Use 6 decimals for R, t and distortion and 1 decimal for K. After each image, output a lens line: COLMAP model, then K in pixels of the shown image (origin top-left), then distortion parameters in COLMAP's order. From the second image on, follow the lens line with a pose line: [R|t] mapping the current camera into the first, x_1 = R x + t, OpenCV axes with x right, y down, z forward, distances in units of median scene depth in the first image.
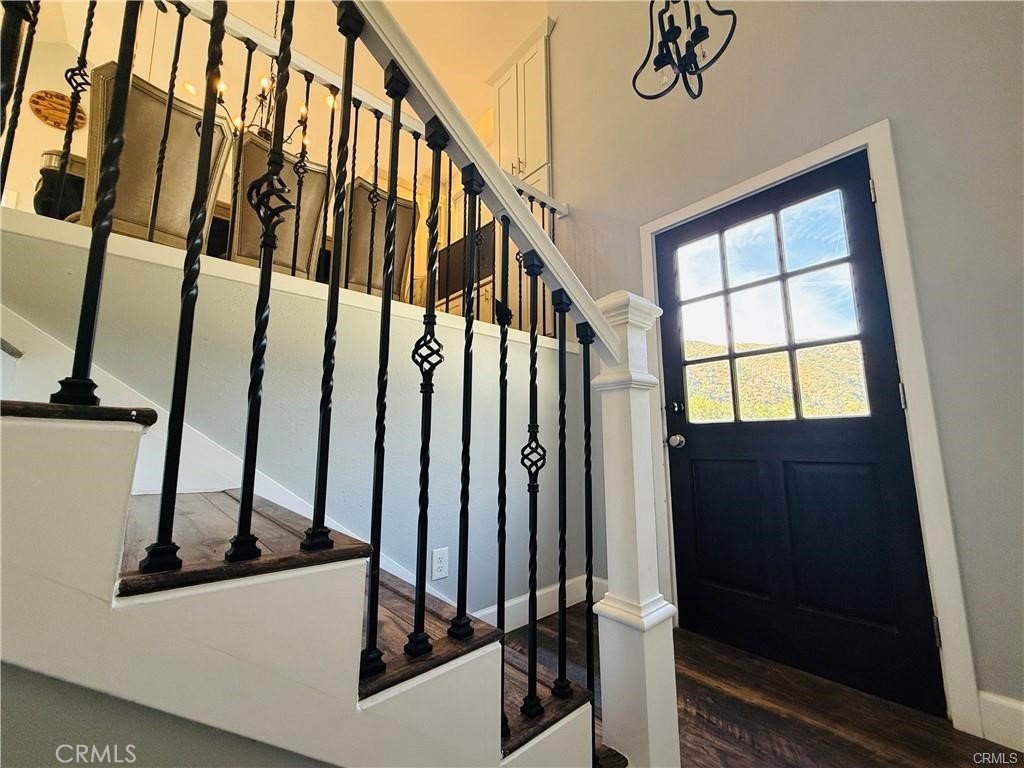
lens RADIAL K [[411.0, 0, 512.0], [0, 411.0, 384.0], [0, 0, 1]] dist [-0.001178, 0.000775]
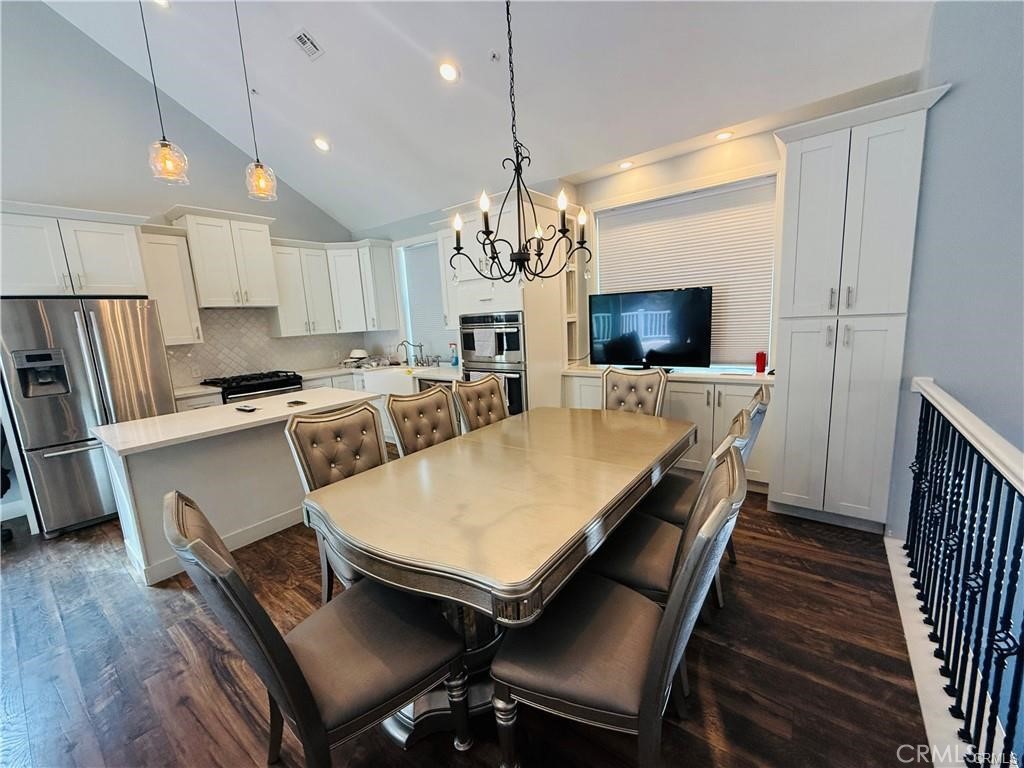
lens RADIAL K [[411.0, 0, 512.0], [0, 411.0, 384.0], [0, 0, 1]] dist [-0.001178, 0.000775]
pose [[0.981941, -0.076421, 0.173063, -1.100535], [0.020782, 0.952818, 0.302831, -0.919151], [-0.188040, -0.293765, 0.937199, 0.518684]]
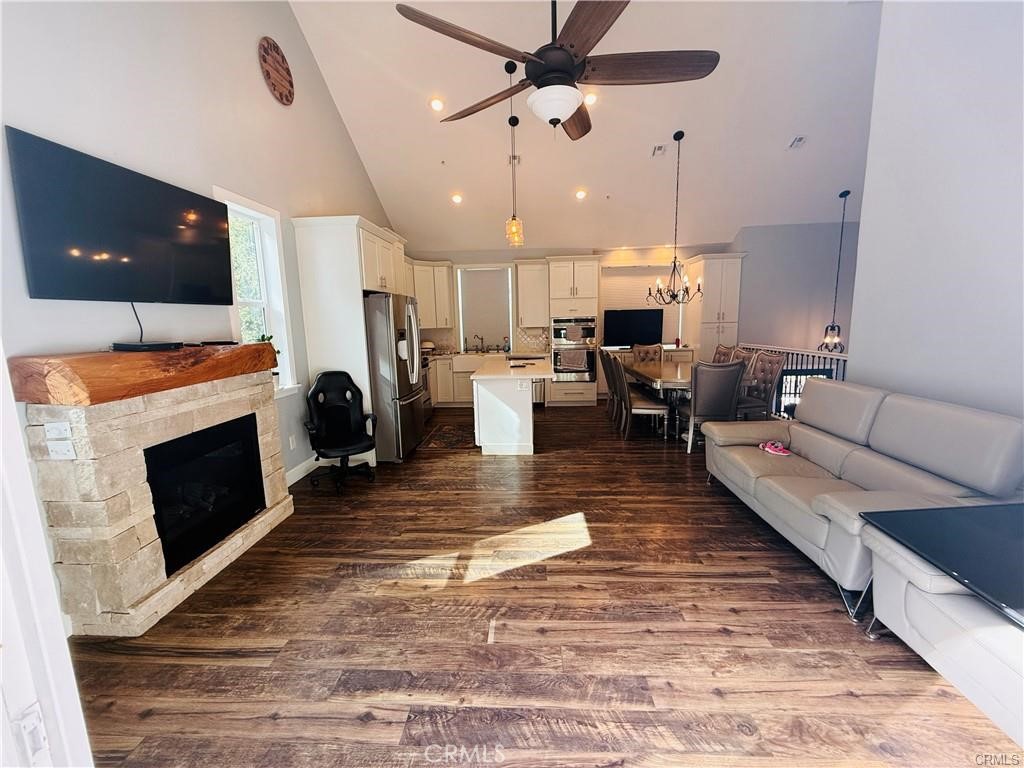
lens RADIAL K [[410.2, 0, 512.0], [0, 410.2, 384.0], [0, 0, 1]] dist [-0.000150, -0.000236]
pose [[0.705377, -0.118656, 0.698830, -3.504679], [-0.086117, 0.964241, 0.250644, -0.935229], [-0.703581, -0.236980, 0.669936, 0.349239]]
